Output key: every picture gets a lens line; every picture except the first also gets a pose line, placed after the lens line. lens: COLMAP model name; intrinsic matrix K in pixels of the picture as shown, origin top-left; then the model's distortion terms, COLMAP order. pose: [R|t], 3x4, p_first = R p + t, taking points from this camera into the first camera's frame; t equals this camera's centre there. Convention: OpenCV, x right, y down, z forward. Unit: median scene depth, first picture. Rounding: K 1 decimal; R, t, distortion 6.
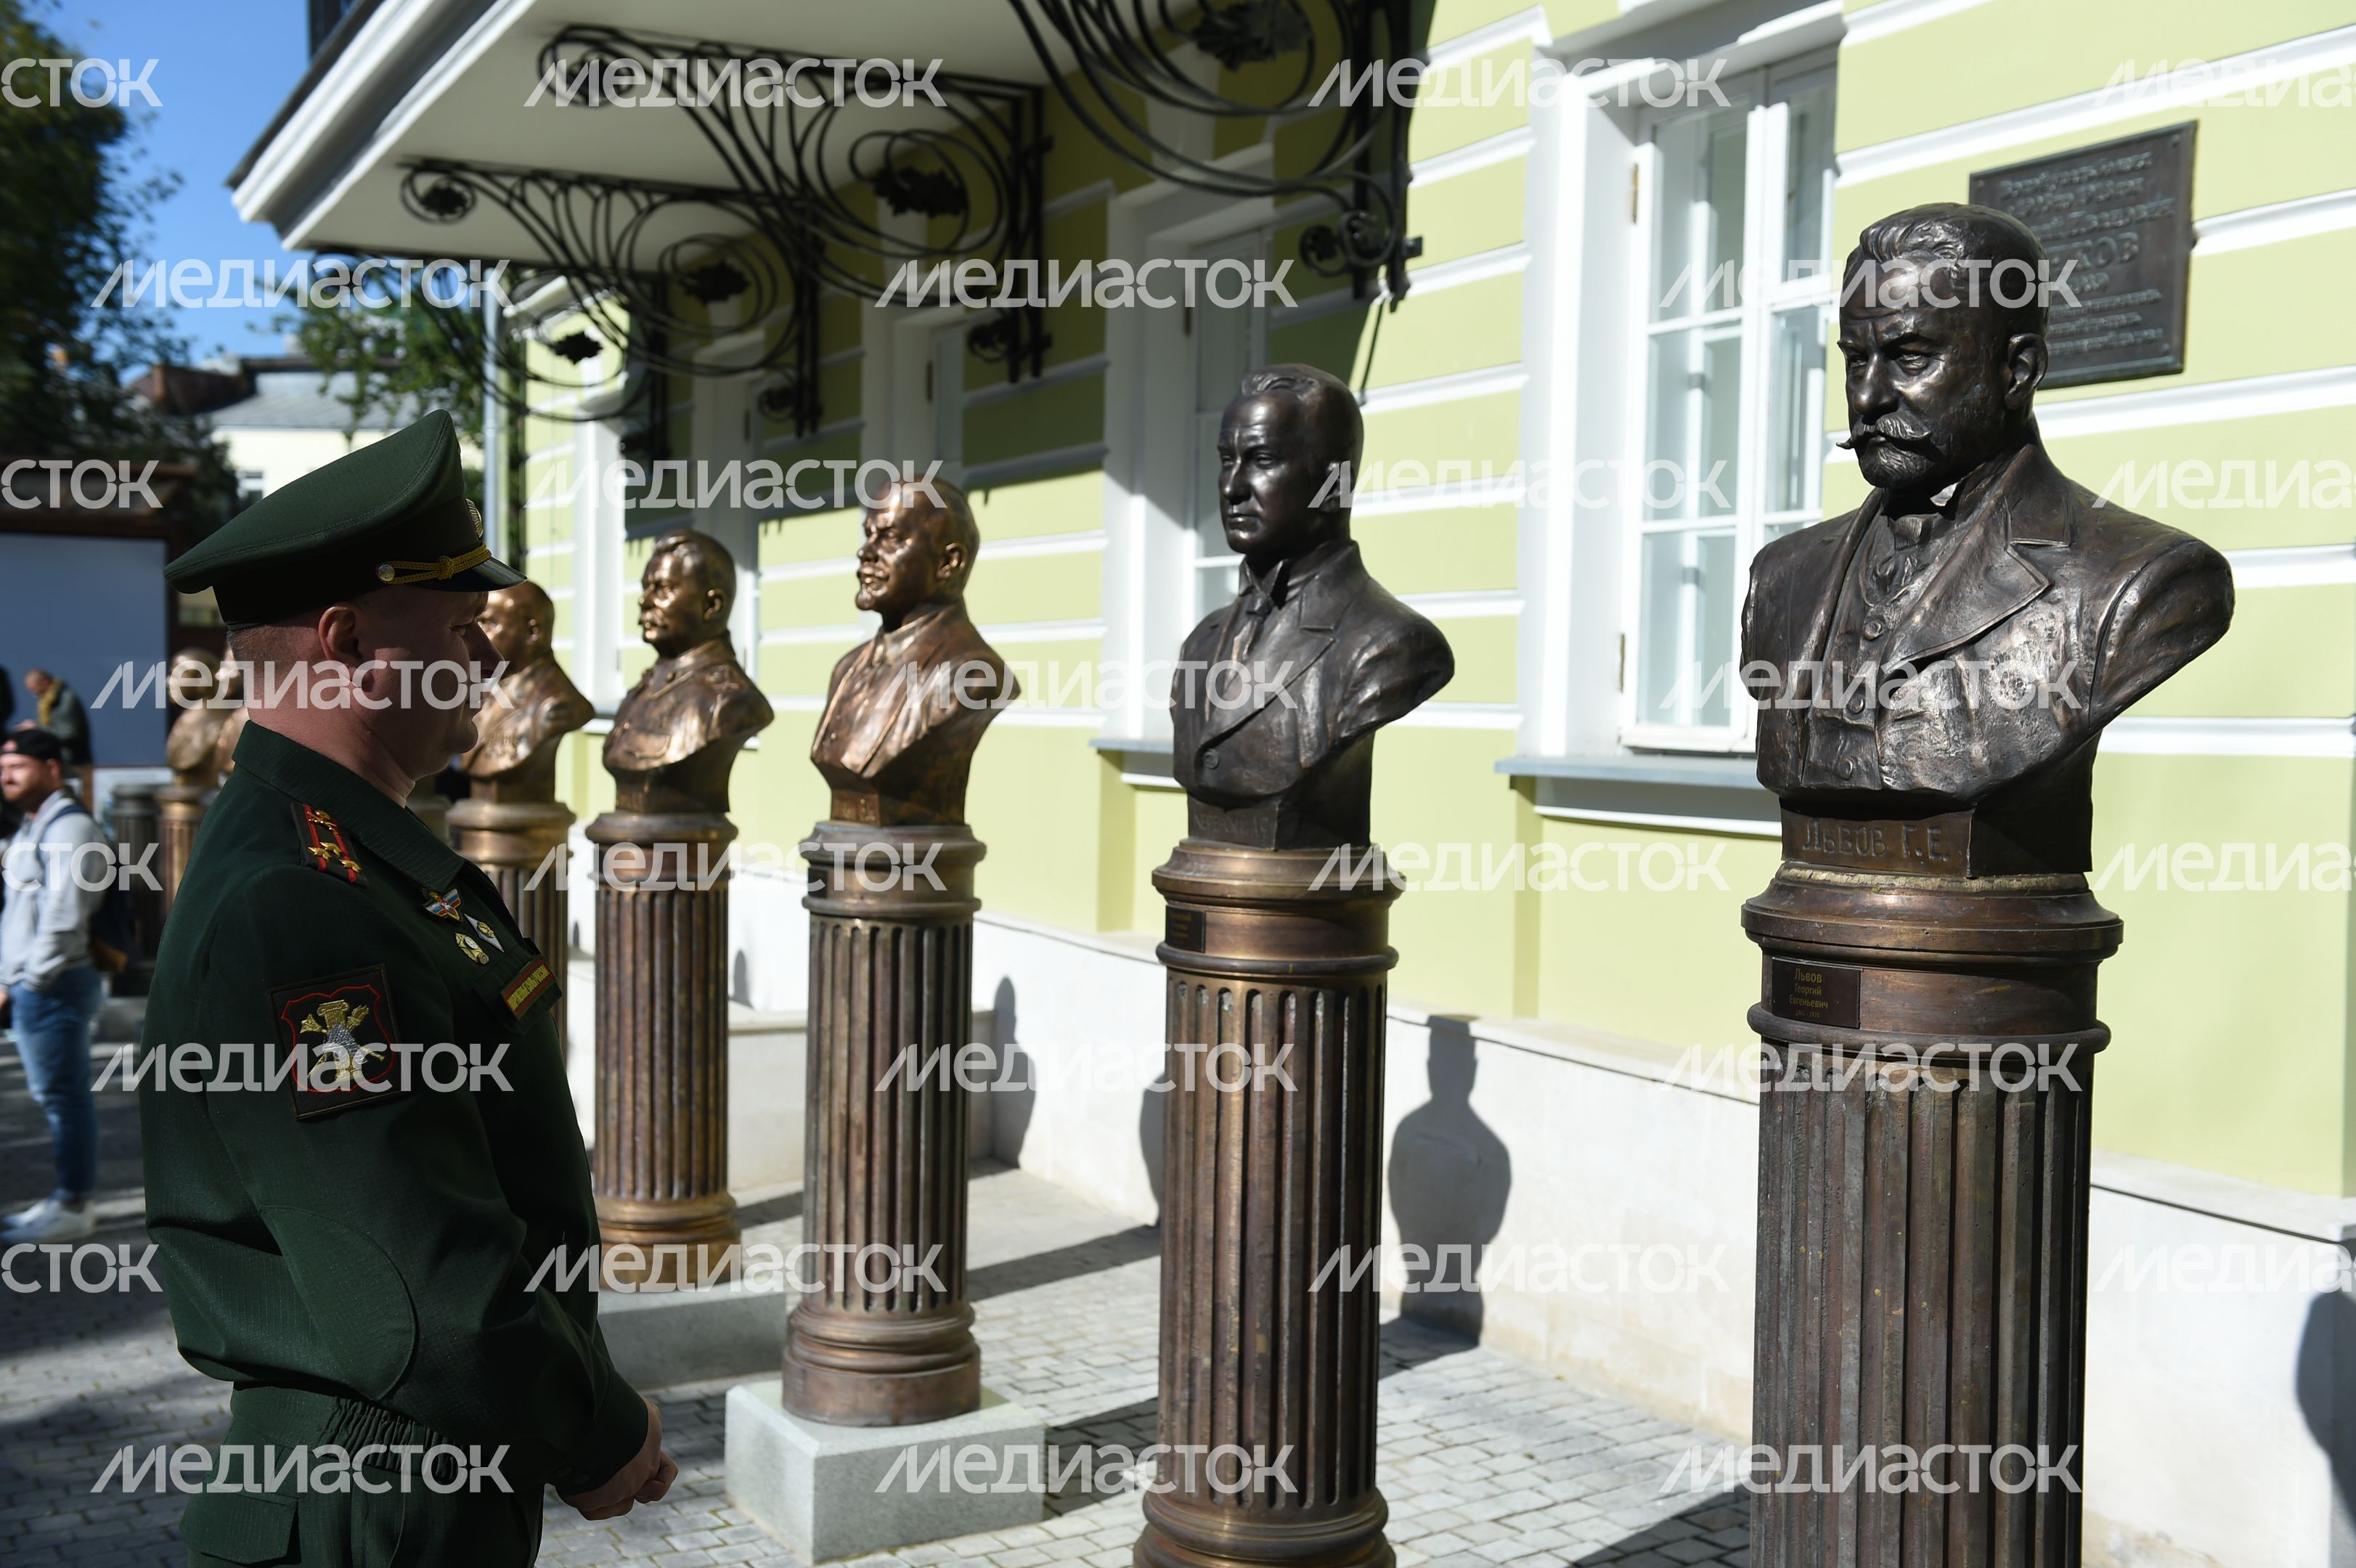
lens RADIAL K [[2430.6, 0, 1178.0], [0, 2430.6, 784.0], [0, 0, 1]] dist [0.063751, -0.016866]
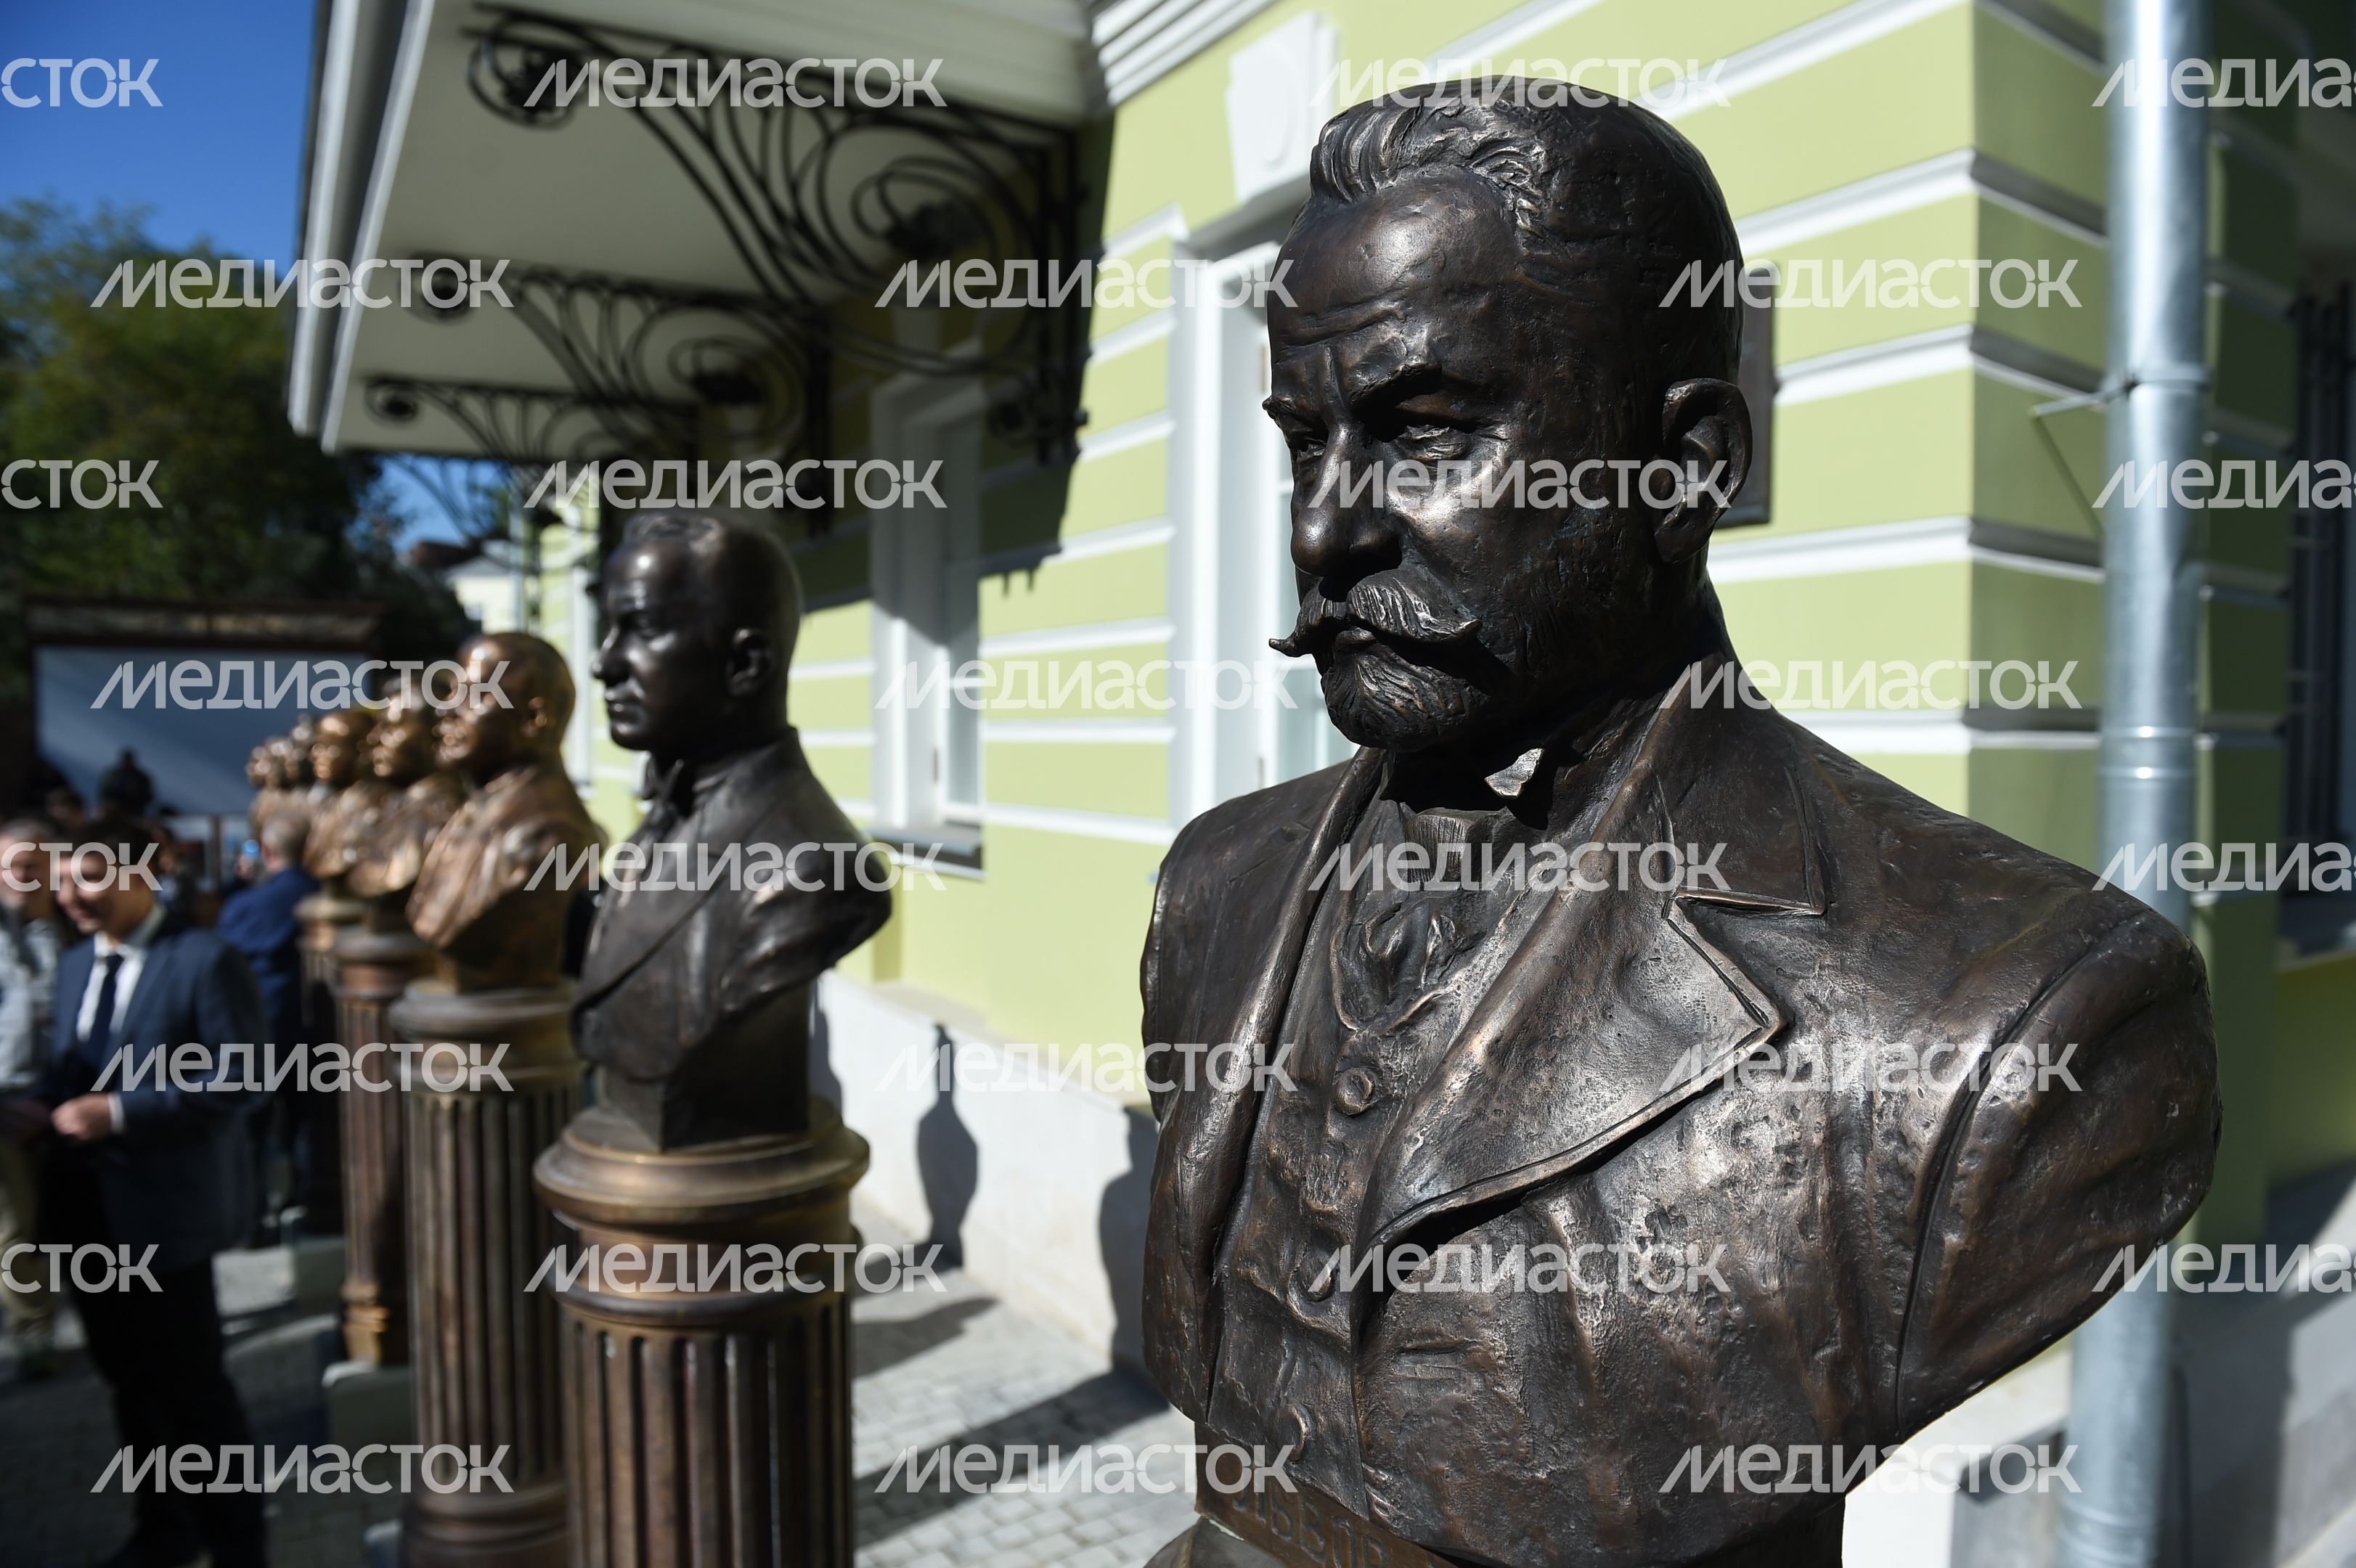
lens RADIAL K [[1557.1, 0, 1178.0], [0, 1557.1, 784.0], [0, 0, 1]] dist [-0.068840, -0.001403]
pose [[0.997181, -0.013677, 0.073781, 0.234730], [0.014302, 0.999866, -0.007950, -0.113286], [-0.073662, 0.008983, 0.997243, 0.736760]]
